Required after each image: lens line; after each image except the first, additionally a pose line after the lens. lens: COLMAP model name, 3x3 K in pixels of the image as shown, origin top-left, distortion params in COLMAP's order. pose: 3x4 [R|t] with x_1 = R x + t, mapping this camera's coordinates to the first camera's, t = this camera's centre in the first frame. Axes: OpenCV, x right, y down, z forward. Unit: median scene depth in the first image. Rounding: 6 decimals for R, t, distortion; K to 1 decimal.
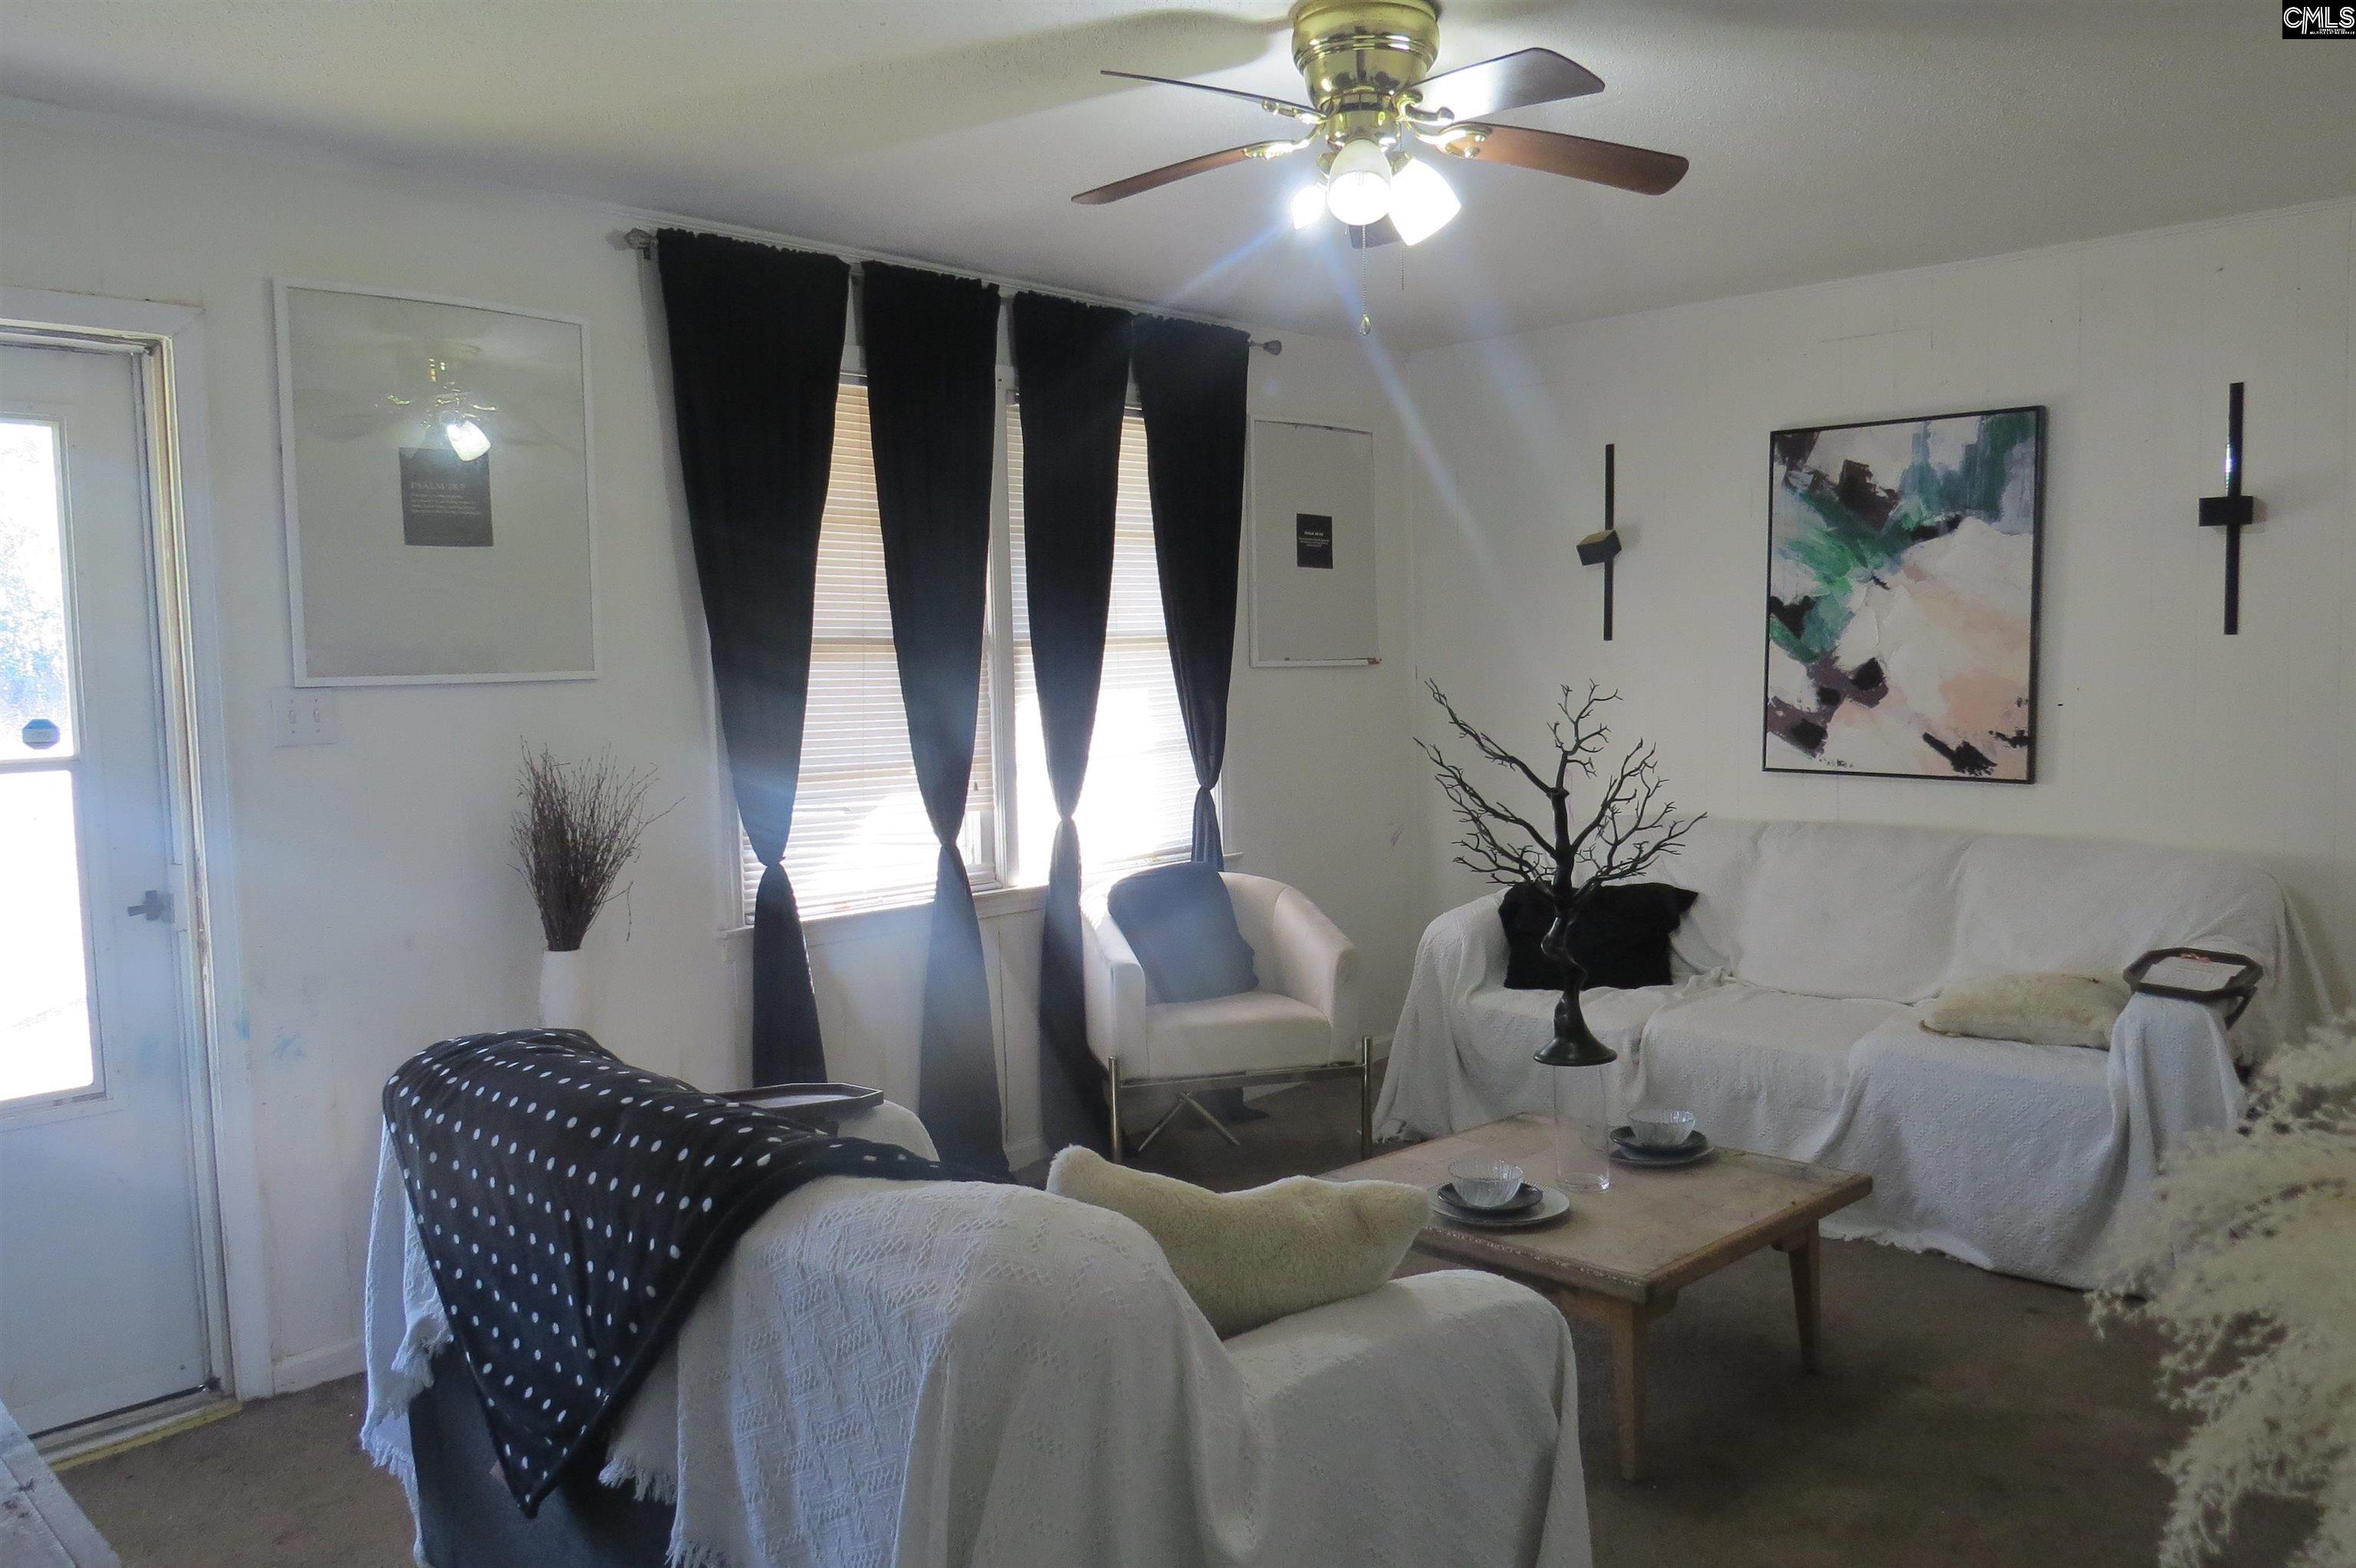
lens RADIAL K [[1709.9, 0, 1178.0], [0, 1709.9, 784.0], [0, 0, 1]] dist [-0.005202, 0.004511]
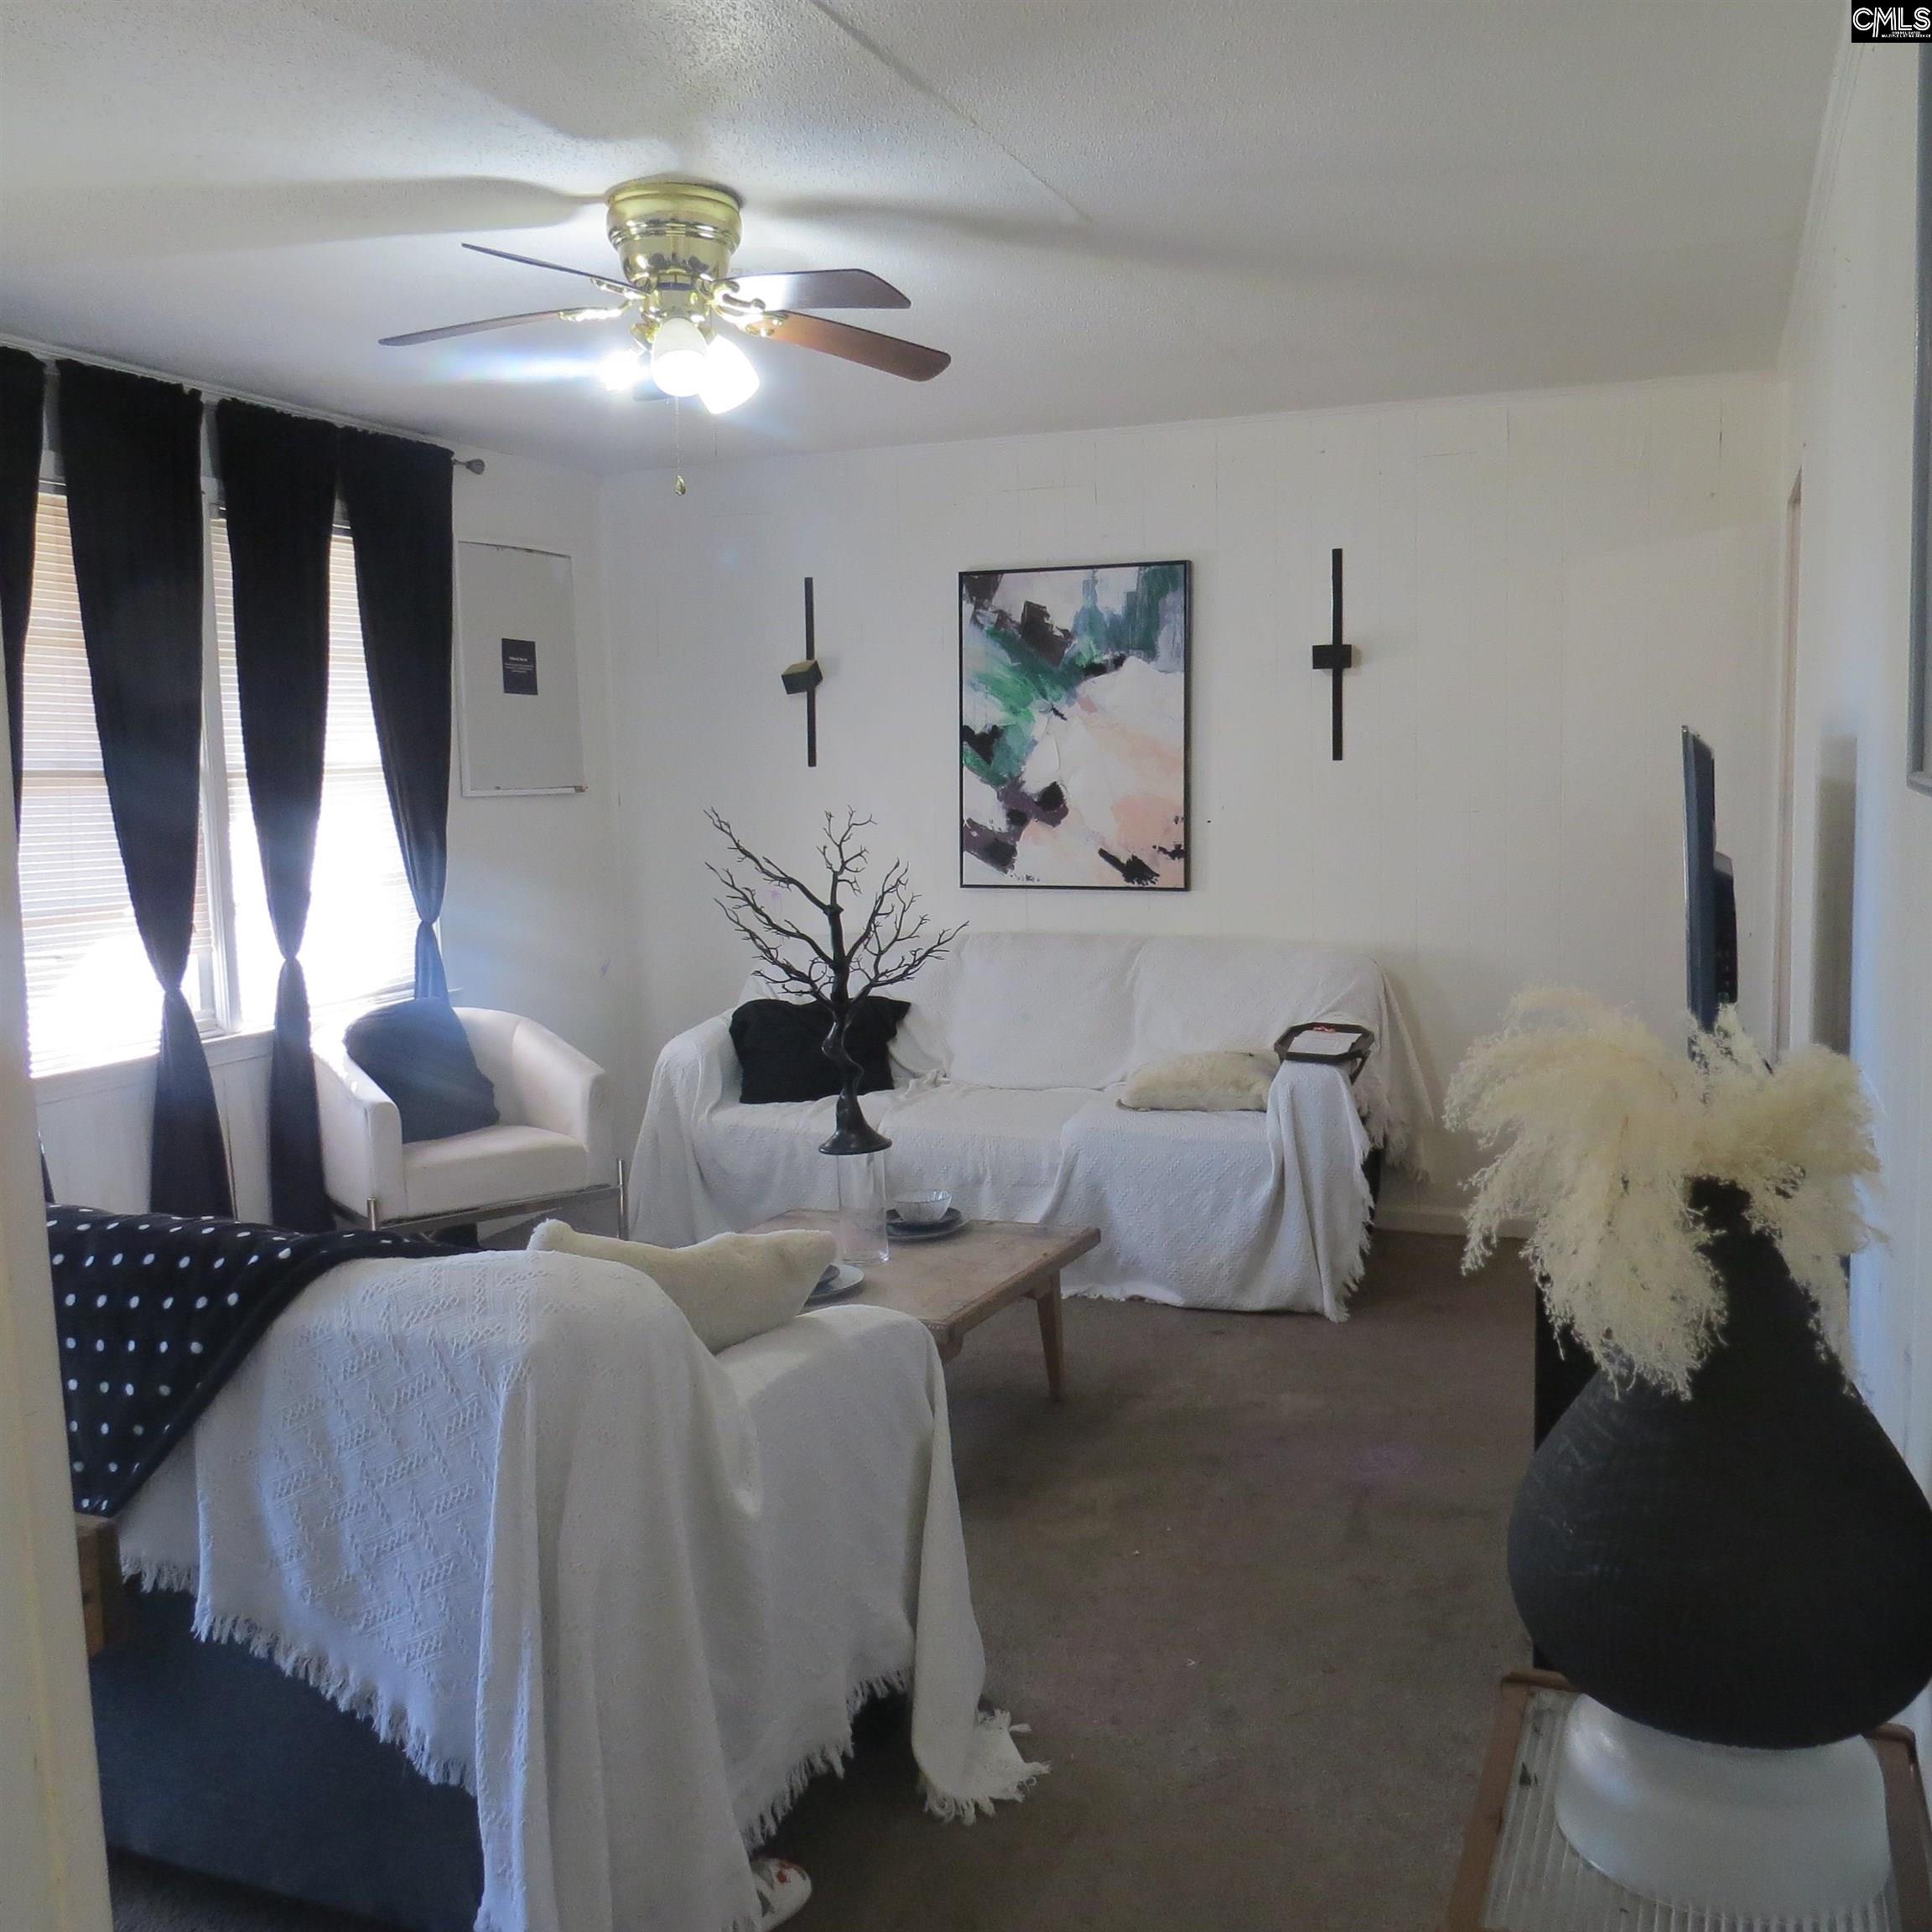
lens RADIAL K [[1859.2, 0, 966.0], [0, 1859.2, 966.0], [0, 0, 1]] dist [0.015312, 0.033148]
pose [[0.928827, -0.045411, 0.367720, -0.112342], [0.035811, 0.998817, 0.032890, 0.004181], [-0.368778, -0.017381, 0.929355, -0.118391]]
